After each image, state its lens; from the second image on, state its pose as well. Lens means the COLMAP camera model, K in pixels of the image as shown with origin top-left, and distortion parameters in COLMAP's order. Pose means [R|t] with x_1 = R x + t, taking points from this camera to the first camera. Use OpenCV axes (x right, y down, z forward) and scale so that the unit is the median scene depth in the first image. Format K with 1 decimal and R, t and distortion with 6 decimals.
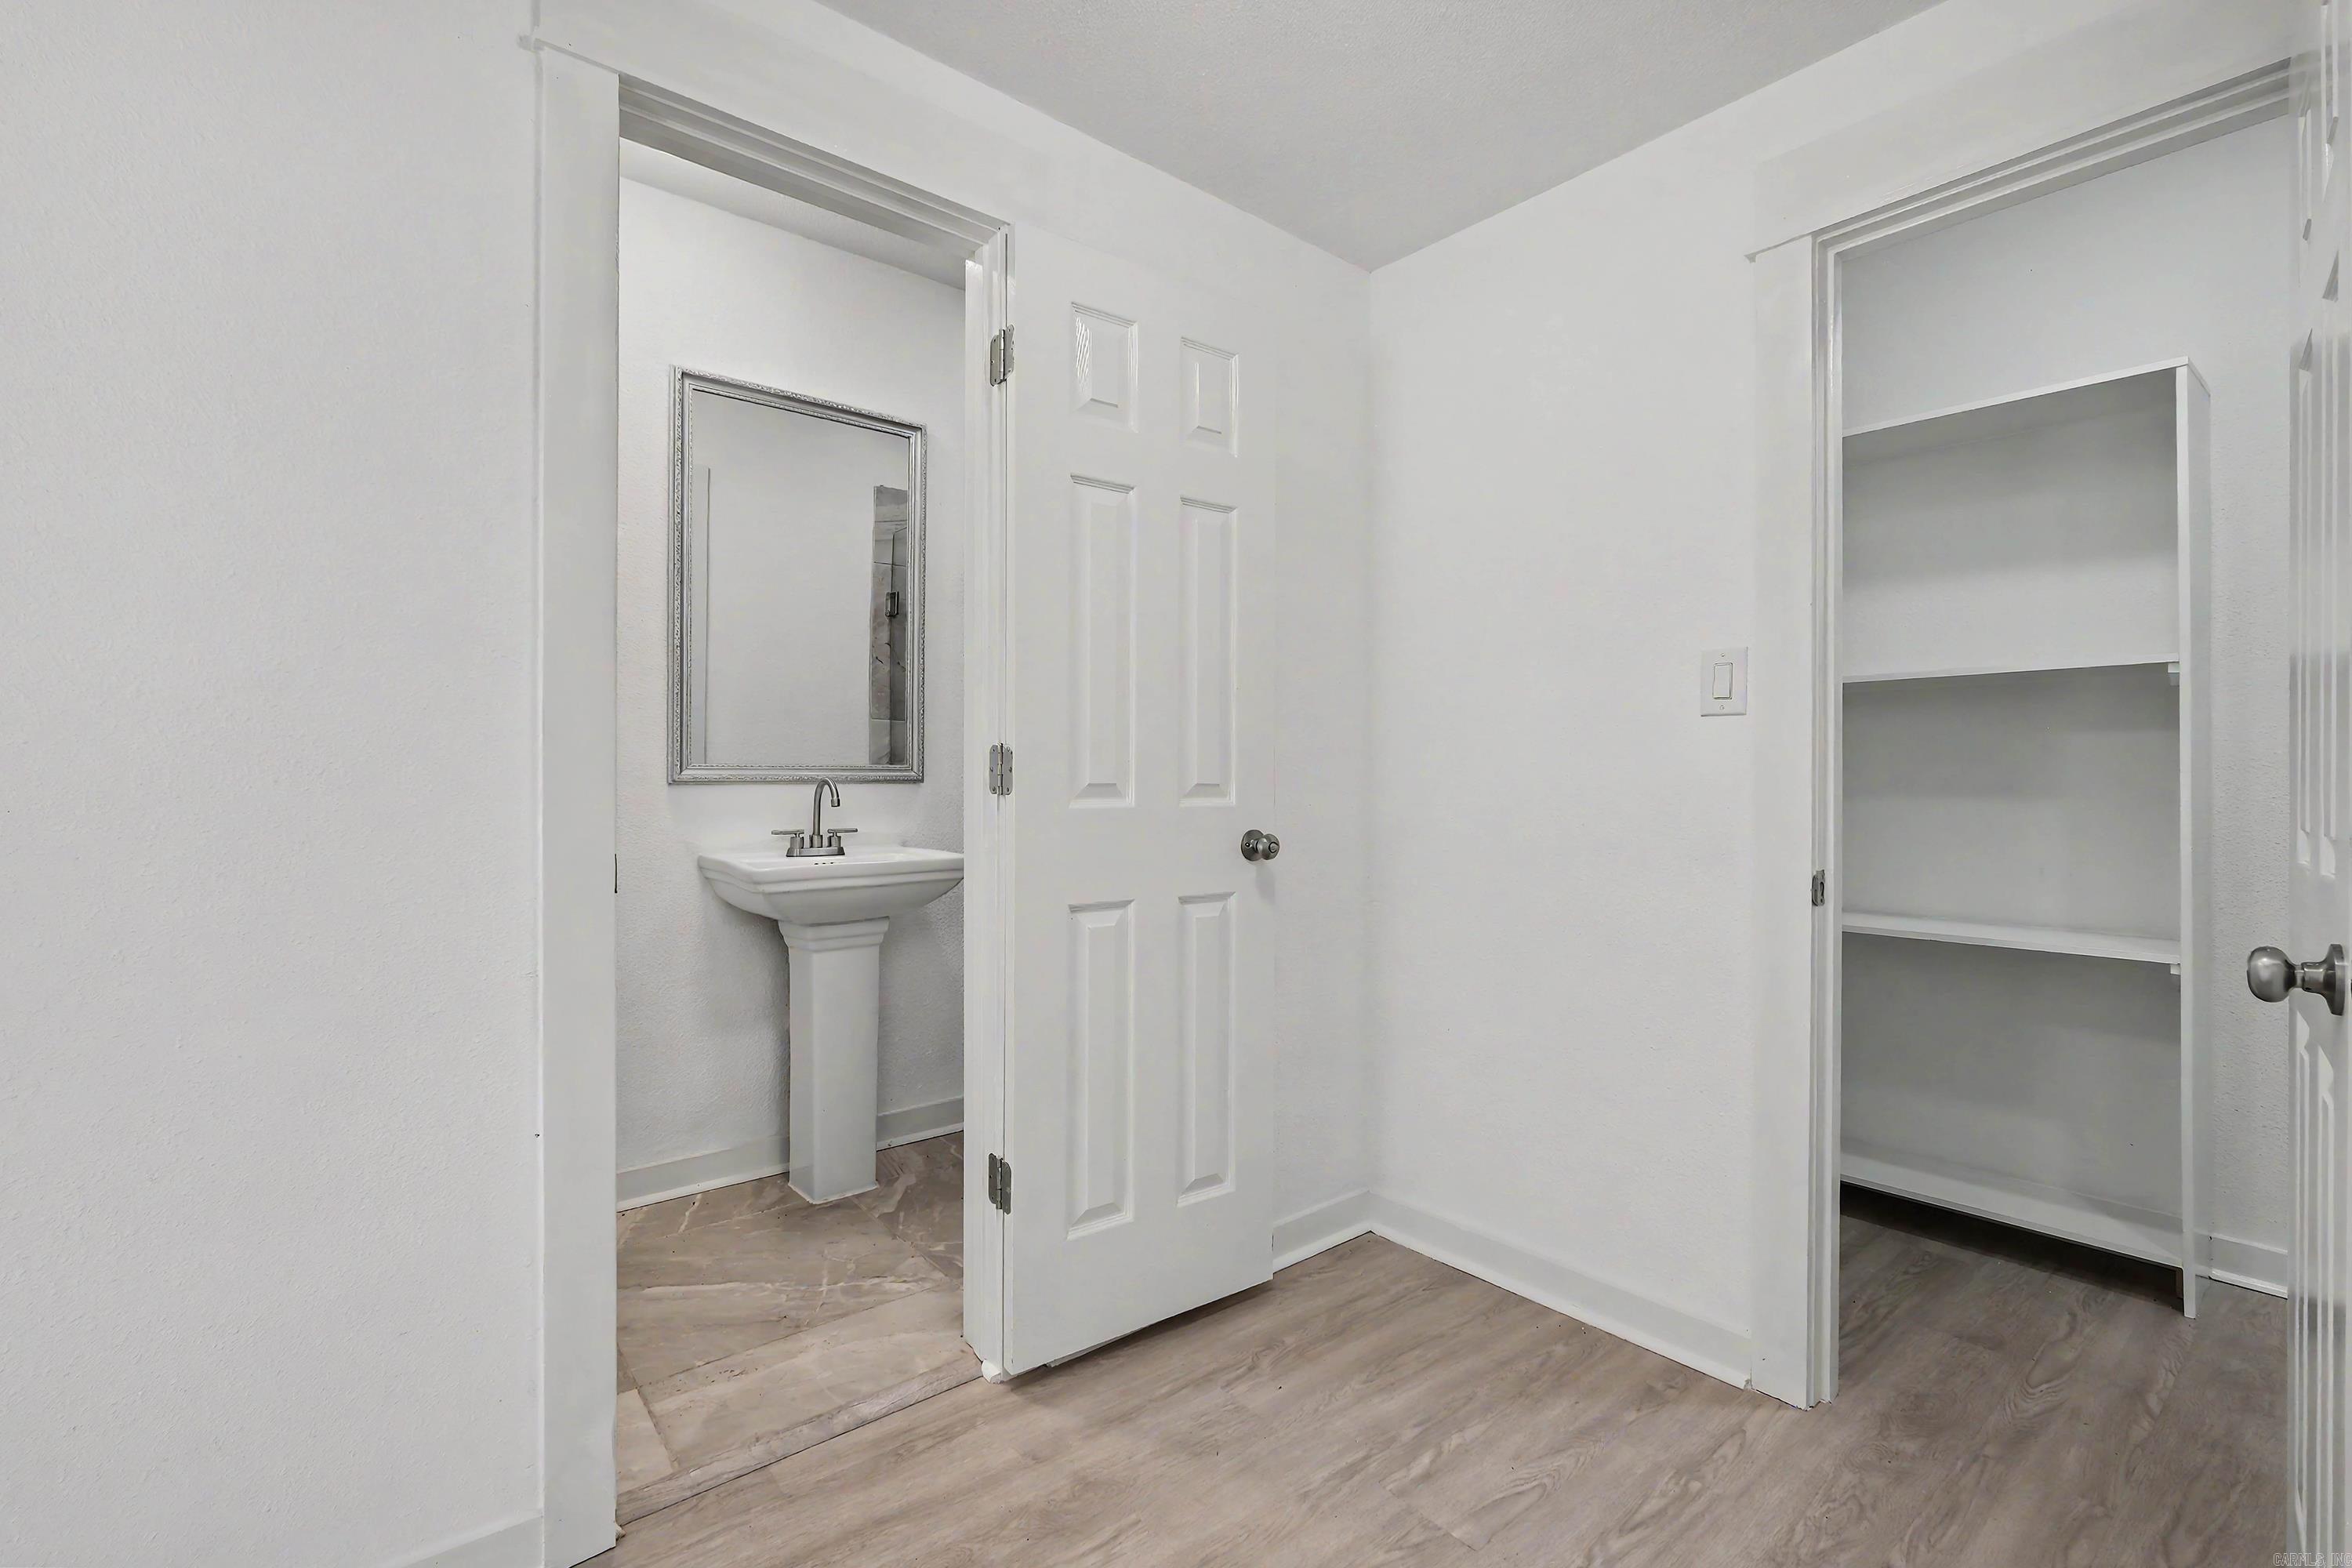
lens RADIAL K [[1026.5, 0, 1182.2], [0, 1026.5, 776.8], [0, 0, 1]] dist [-0.006229, 0.000474]
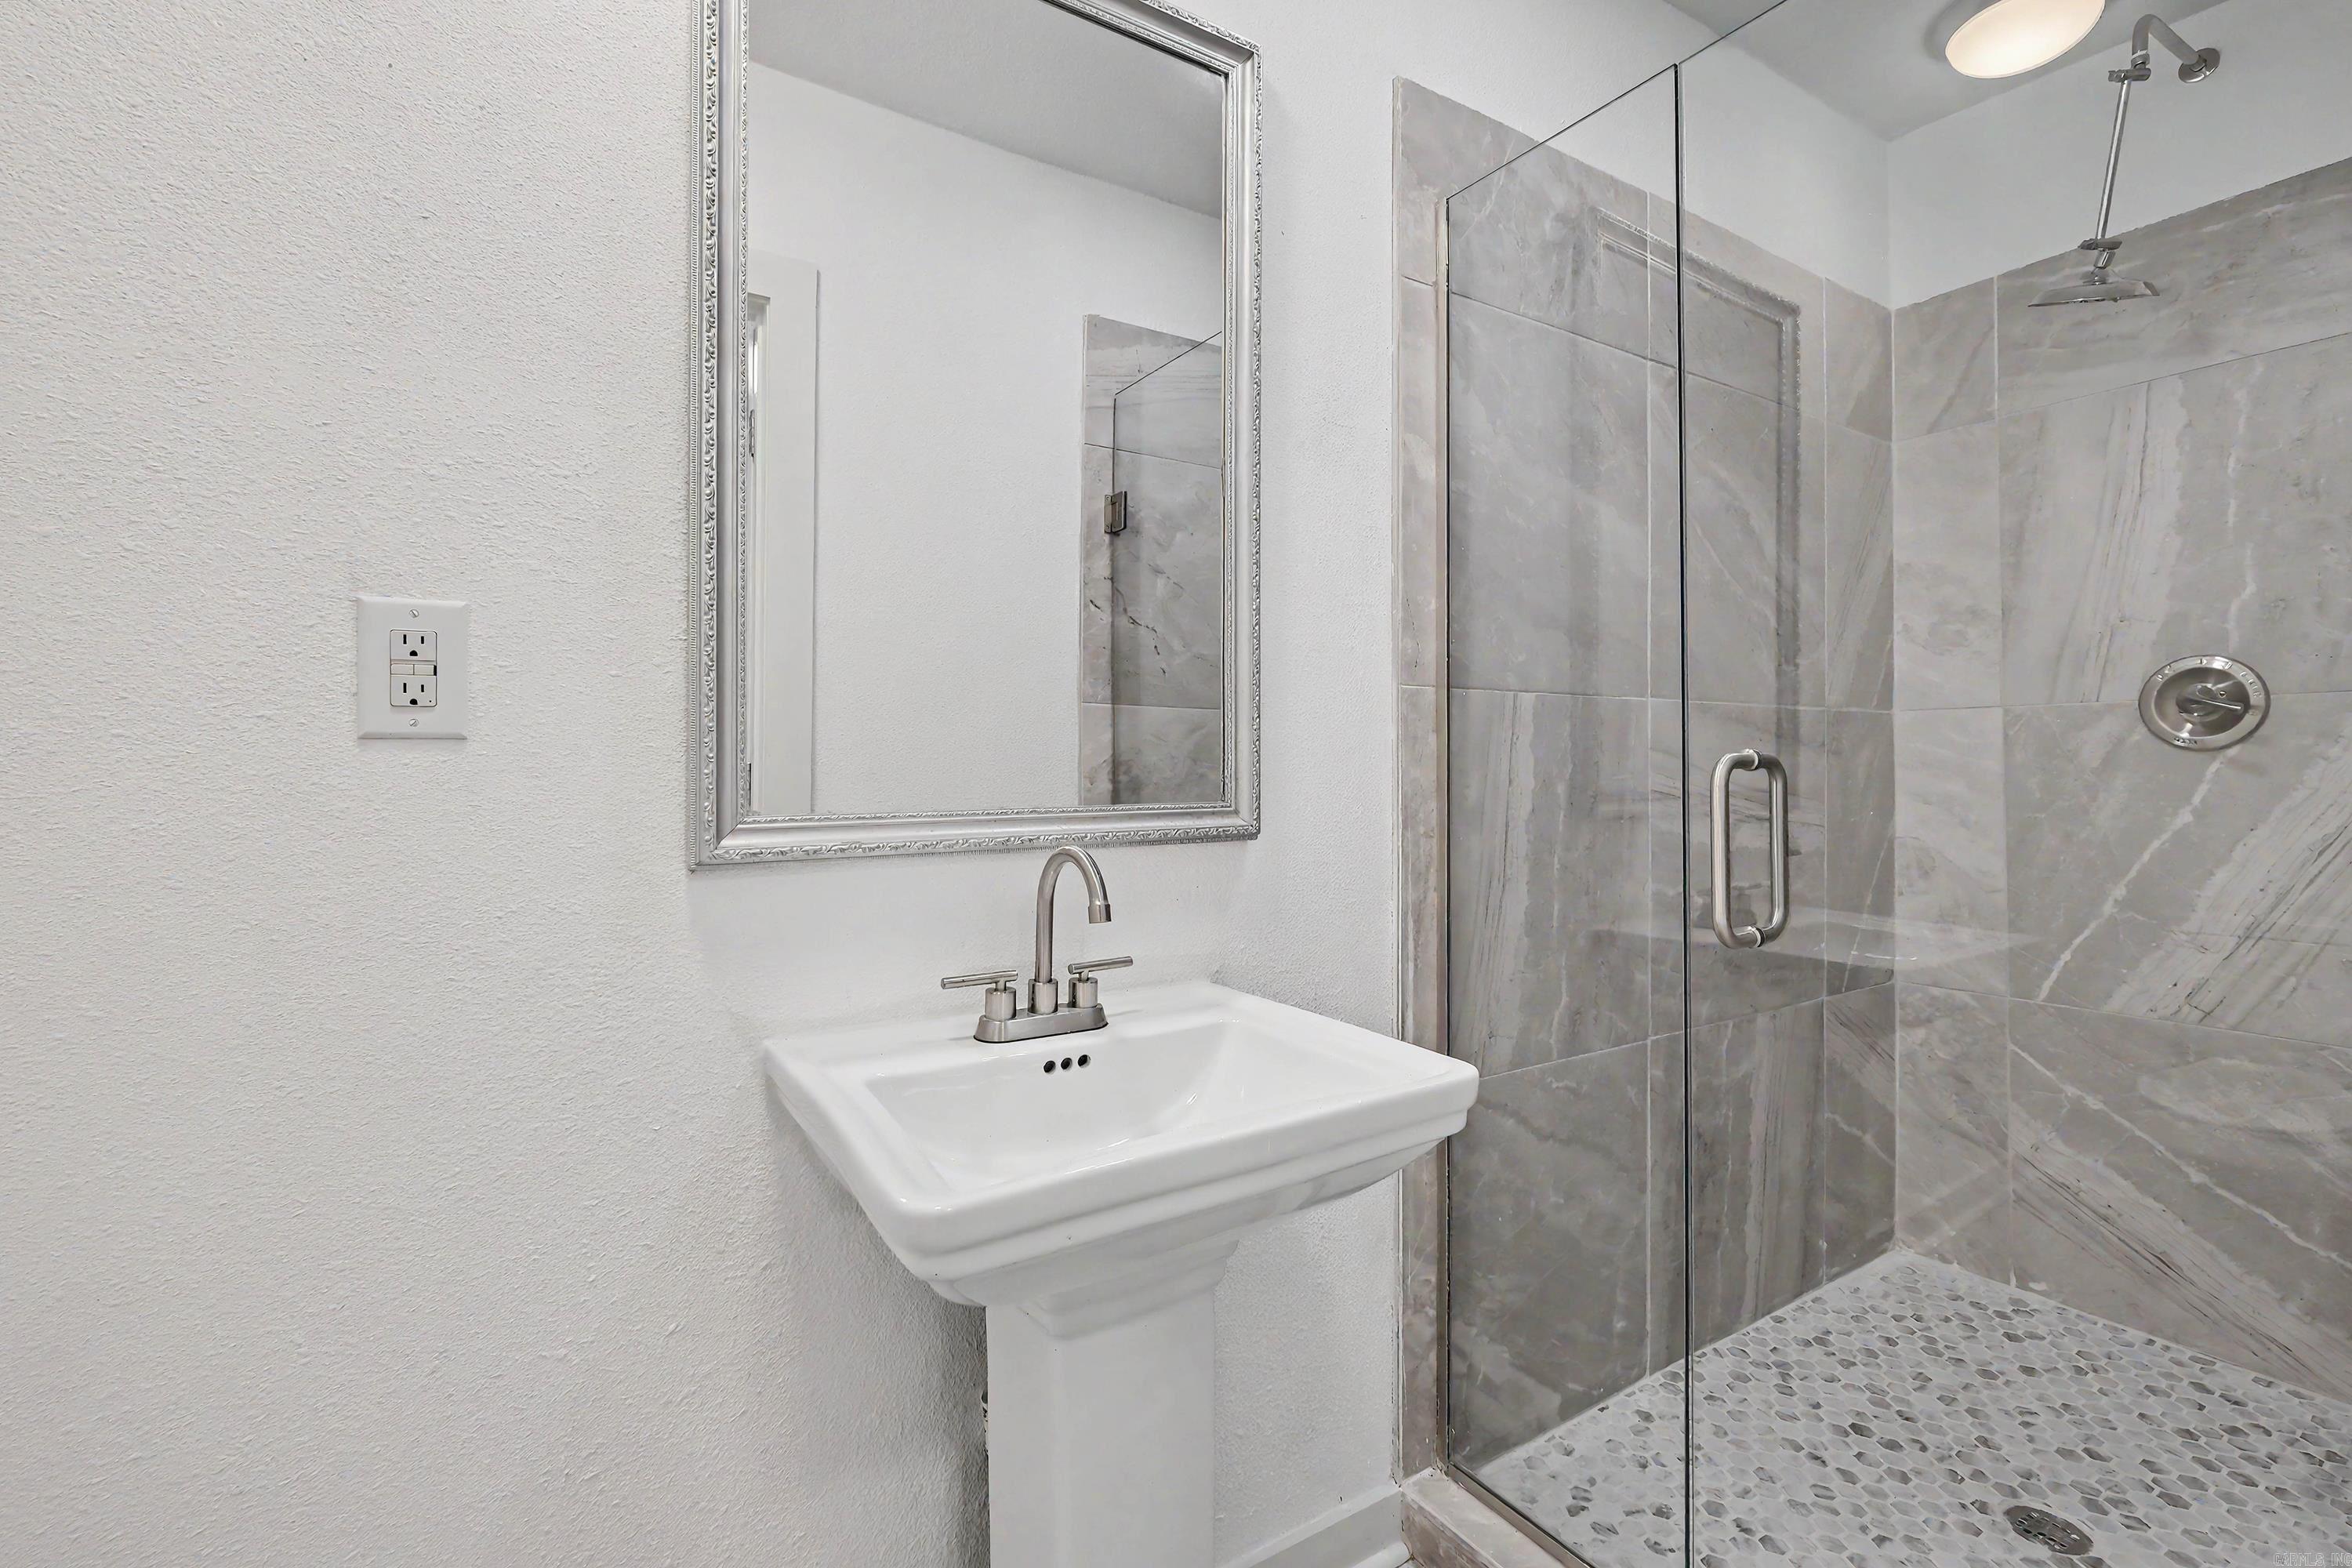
lens RADIAL K [[1026.5, 0, 1167.7], [0, 1026.5, 772.8], [0, 0, 1]] dist [-0.006229, 0.000474]
pose [[0.990896, 0.001975, -0.134615, -0.232850], [-0.000549, 0.999943, 0.010627, -0.029046], [0.134628, -0.010457, 0.990841, 0.552667]]
